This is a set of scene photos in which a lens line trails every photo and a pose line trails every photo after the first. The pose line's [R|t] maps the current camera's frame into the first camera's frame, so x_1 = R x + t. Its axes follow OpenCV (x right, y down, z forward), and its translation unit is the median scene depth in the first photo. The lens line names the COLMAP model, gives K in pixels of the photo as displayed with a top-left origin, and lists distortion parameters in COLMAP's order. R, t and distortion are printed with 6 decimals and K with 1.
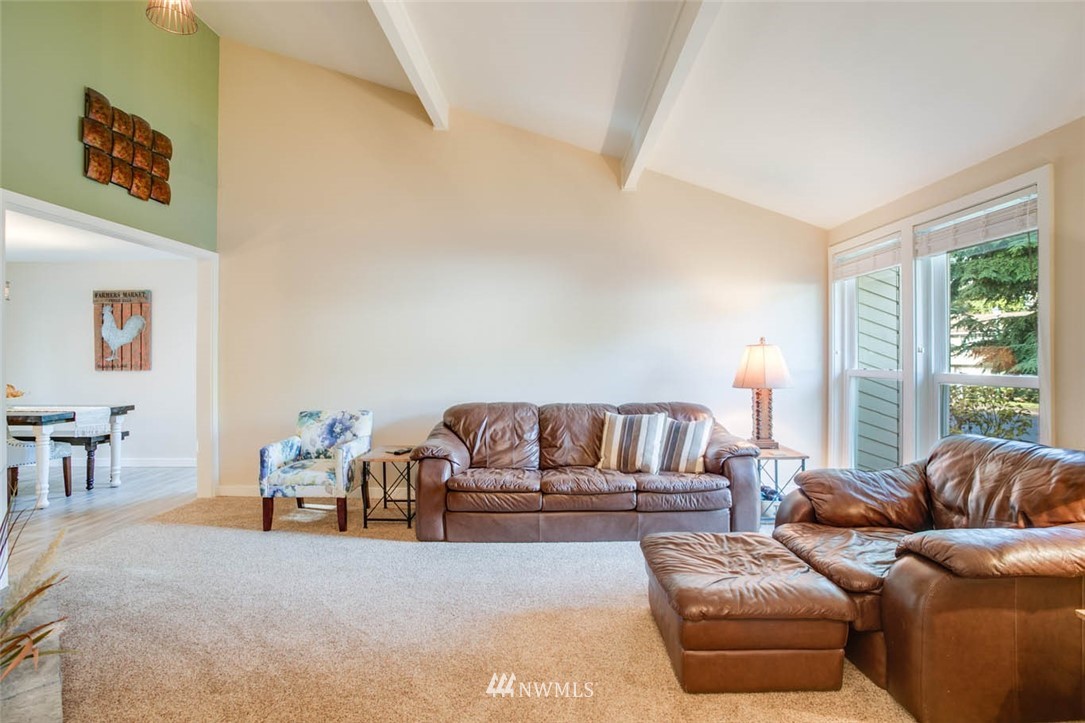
lens RADIAL K [[530.1, 0, 537.5], [0, 530.1, 351.7], [0, 0, 1]] dist [-0.073637, 0.037605]
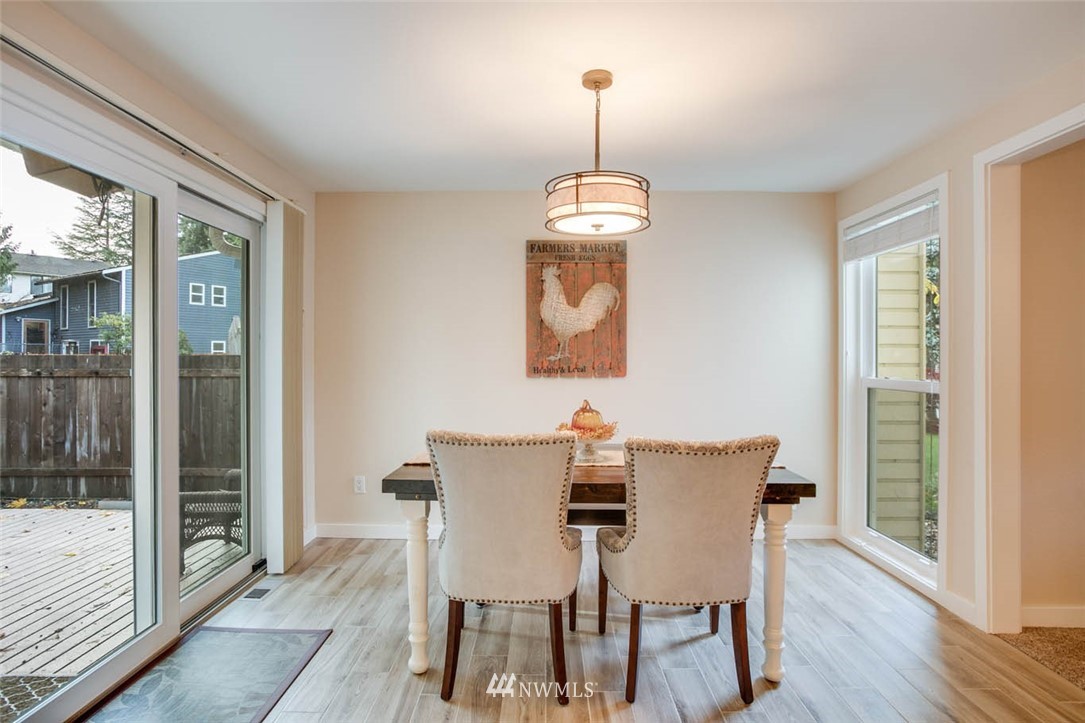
lens RADIAL K [[549.8, 0, 535.8], [0, 549.8, 356.3], [0, 0, 1]] dist [-0.066663, 0.035831]
pose [[0.999960, 0.007459, 0.004966, -1.201270], [-0.007504, 0.999931, 0.008998, 0.010794], [-0.004899, -0.009035, 0.999947, 0.520058]]
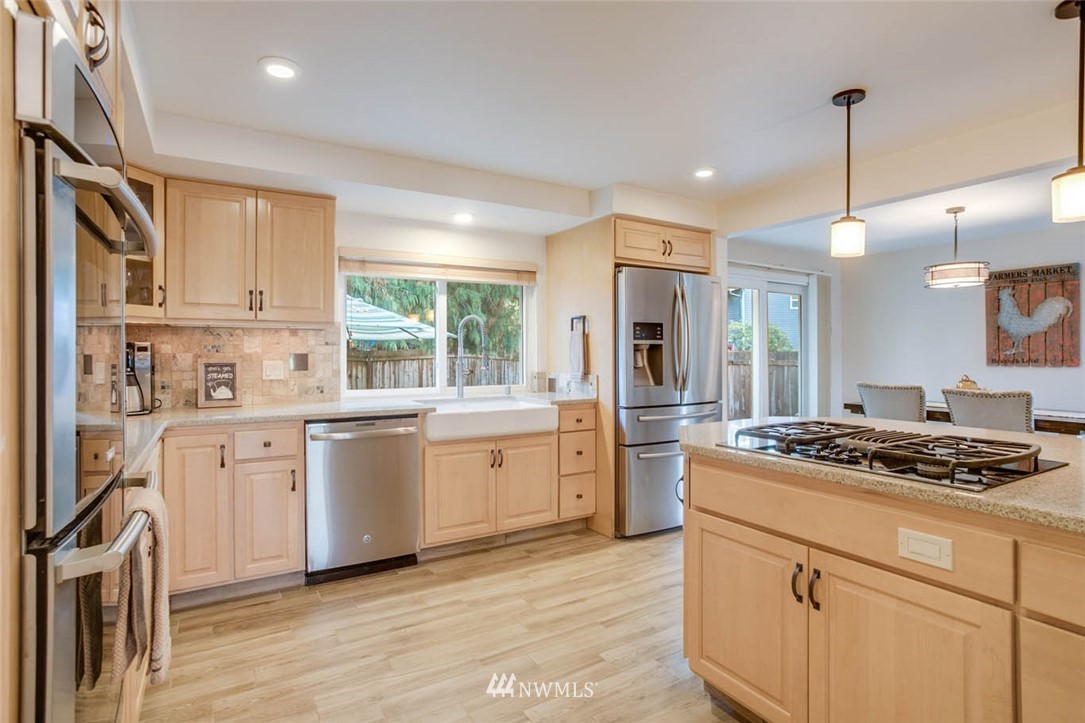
lens RADIAL K [[546.4, 0, 548.4], [0, 546.4, 351.9], [0, 0, 1]] dist [-0.054989, 0.036313]
pose [[0.545456, 0.005588, -0.838121, -0.719174], [0.004574, 0.999943, 0.009643, 0.002791], [0.838127, -0.009094, 0.545399, -0.145348]]
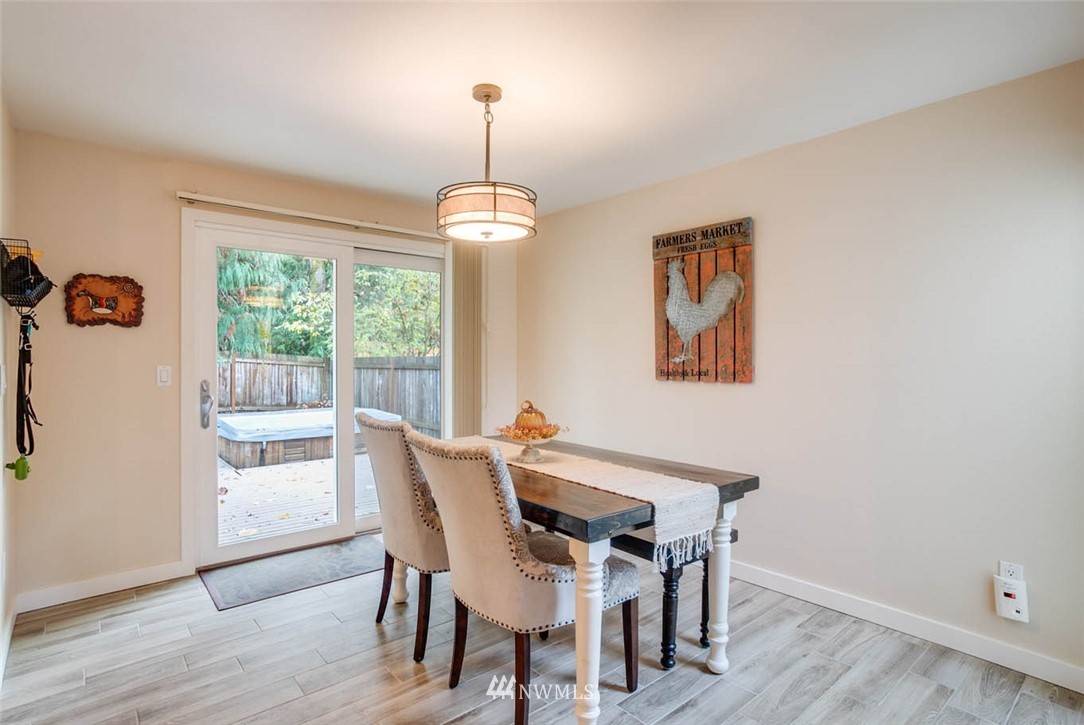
lens RADIAL K [[551.1, 0, 544.1], [0, 551.1, 353.5], [0, 0, 1]] dist [-0.015017, 0.000505]
pose [[0.666674, 0.003455, -0.745341, -0.698229], [-0.000932, 0.999992, 0.003802, 0.008693], [0.745349, -0.001840, 0.666672, 0.714805]]
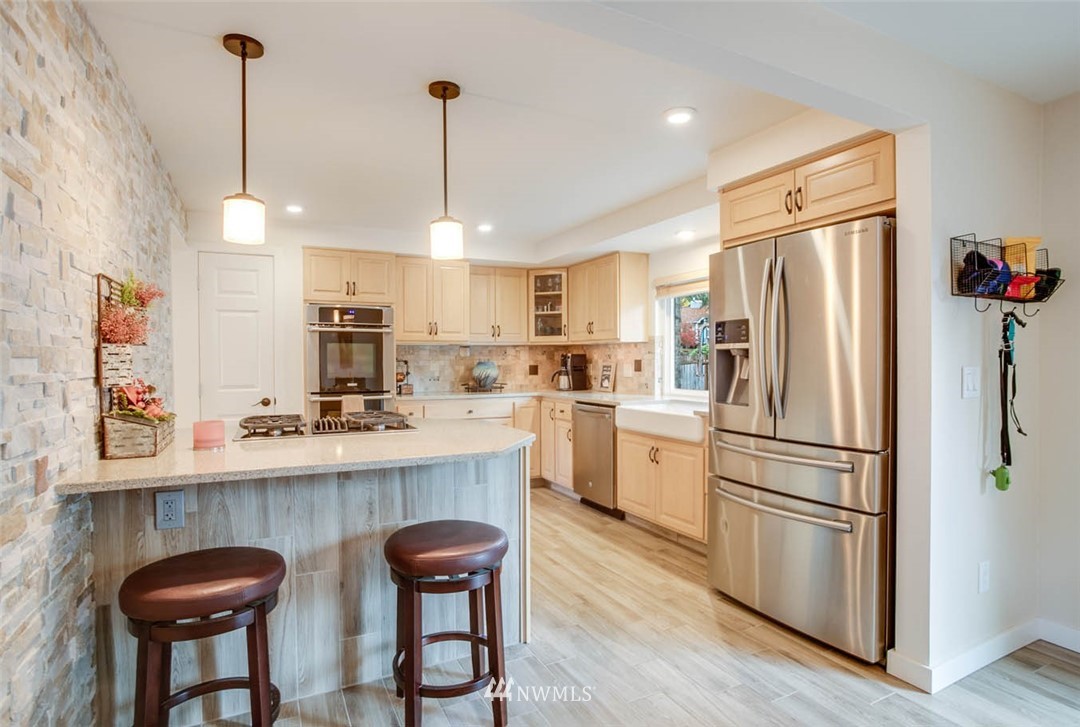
lens RADIAL K [[567.0, 0, 543.7], [0, 567.0, 369.2], [0, 0, 1]] dist [-0.002148, 0.000746]
pose [[-0.877458, 0.021935, -0.479152, -0.832288], [0.016807, 0.999746, 0.014989, 0.010062], [0.479359, 0.005099, -0.877604, 0.951525]]
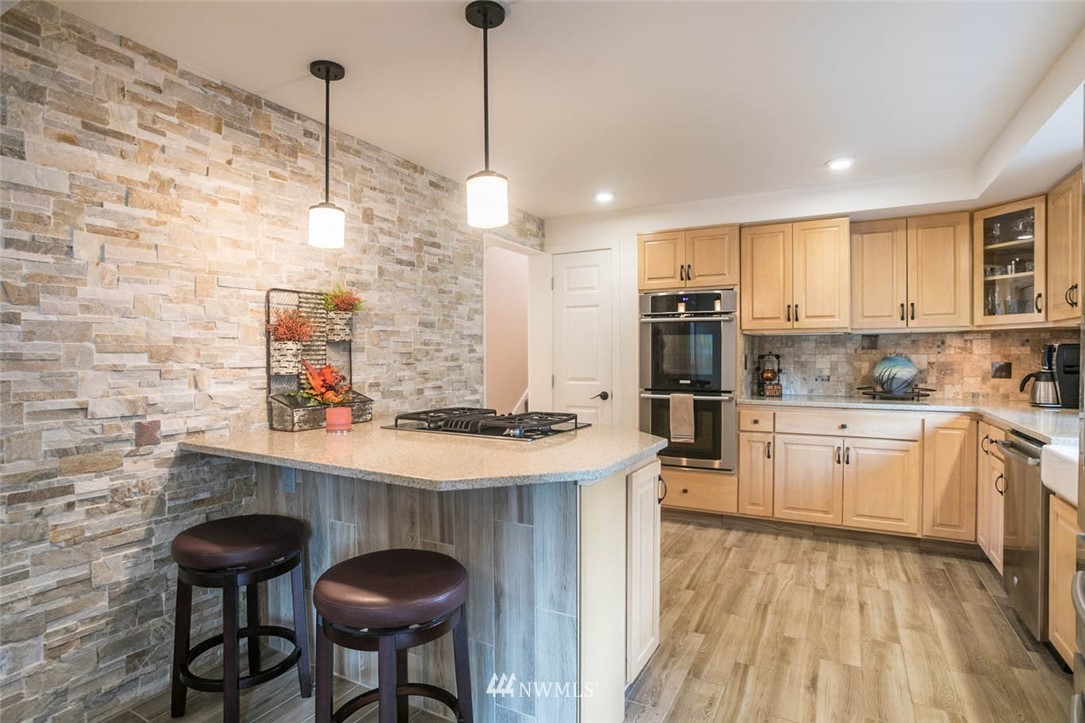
lens RADIAL K [[575.6, 0, 542.5], [0, 575.6, 361.5], [0, 0, 1]] dist [-0.038267, 0.000988]
pose [[-0.890710, 0.006441, 0.454526, -1.254360], [0.007467, 0.999972, 0.000463, 0.013330], [-0.454510, 0.003806, -0.890734, 0.791957]]
